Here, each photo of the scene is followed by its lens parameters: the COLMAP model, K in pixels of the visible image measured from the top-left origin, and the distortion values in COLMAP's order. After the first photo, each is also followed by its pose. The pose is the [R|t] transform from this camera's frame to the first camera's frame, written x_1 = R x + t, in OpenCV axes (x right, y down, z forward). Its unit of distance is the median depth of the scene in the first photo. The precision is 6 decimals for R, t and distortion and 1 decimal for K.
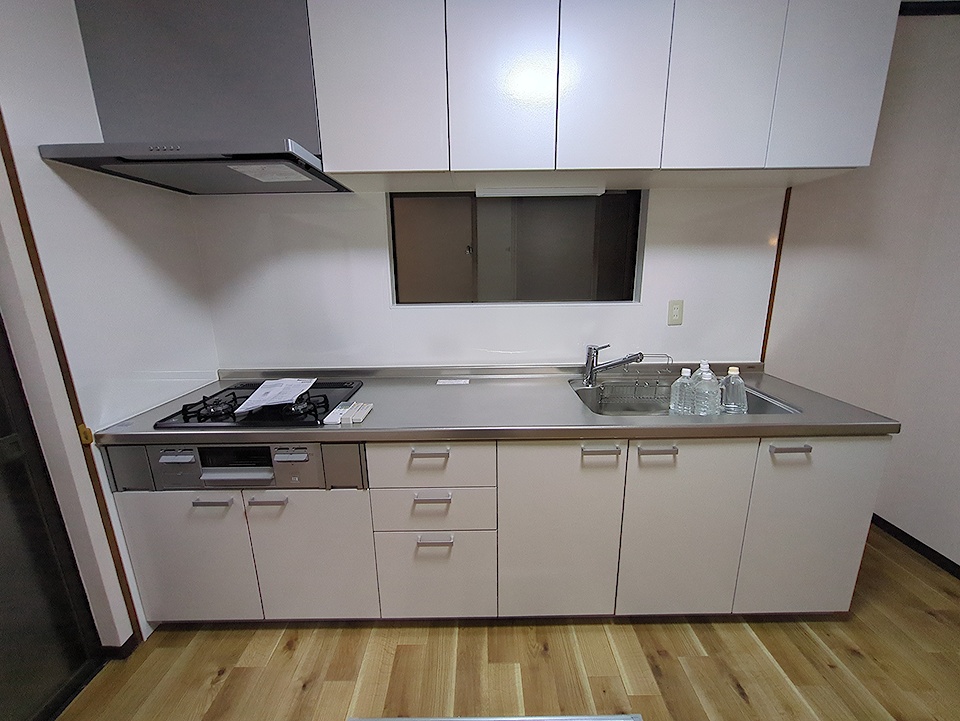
lens RADIAL K [[379.7, 0, 478.9], [0, 379.7, 358.5], [0, 0, 1]] dist [-0.001083, 0.001041]
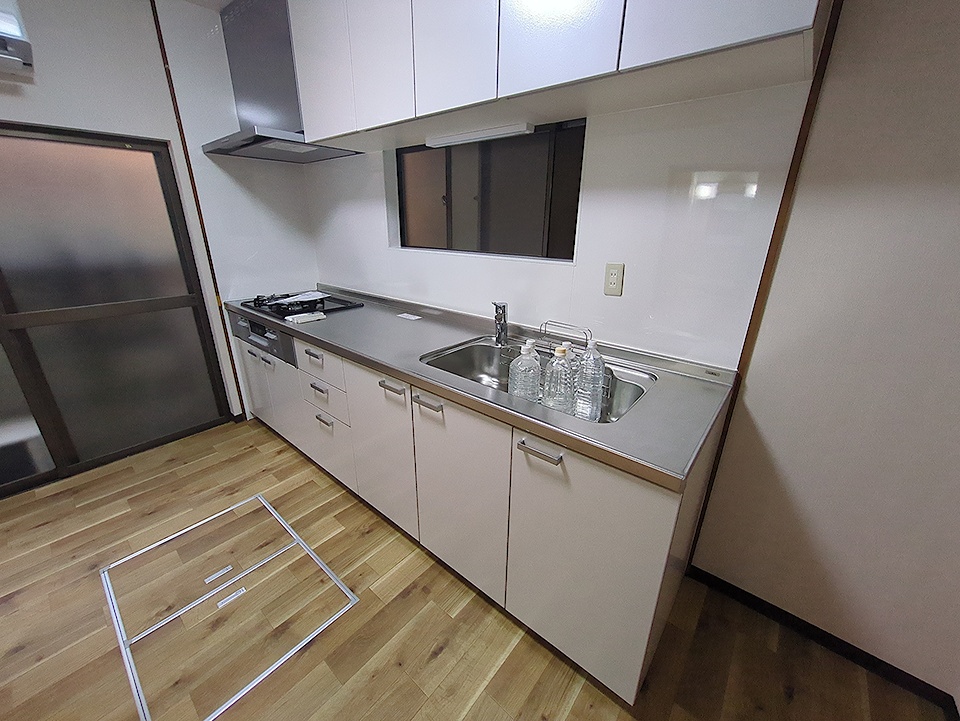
lens RADIAL K [[379.7, 0, 478.9], [0, 379.7, 358.5], [0, 0, 1]] dist [-0.001083, 0.001041]
pose [[0.762590, 0.240375, -0.600564, 1.033111], [-0.168683, 0.970170, 0.174116, -0.066397], [0.624502, -0.031474, 0.780389, 0.263514]]
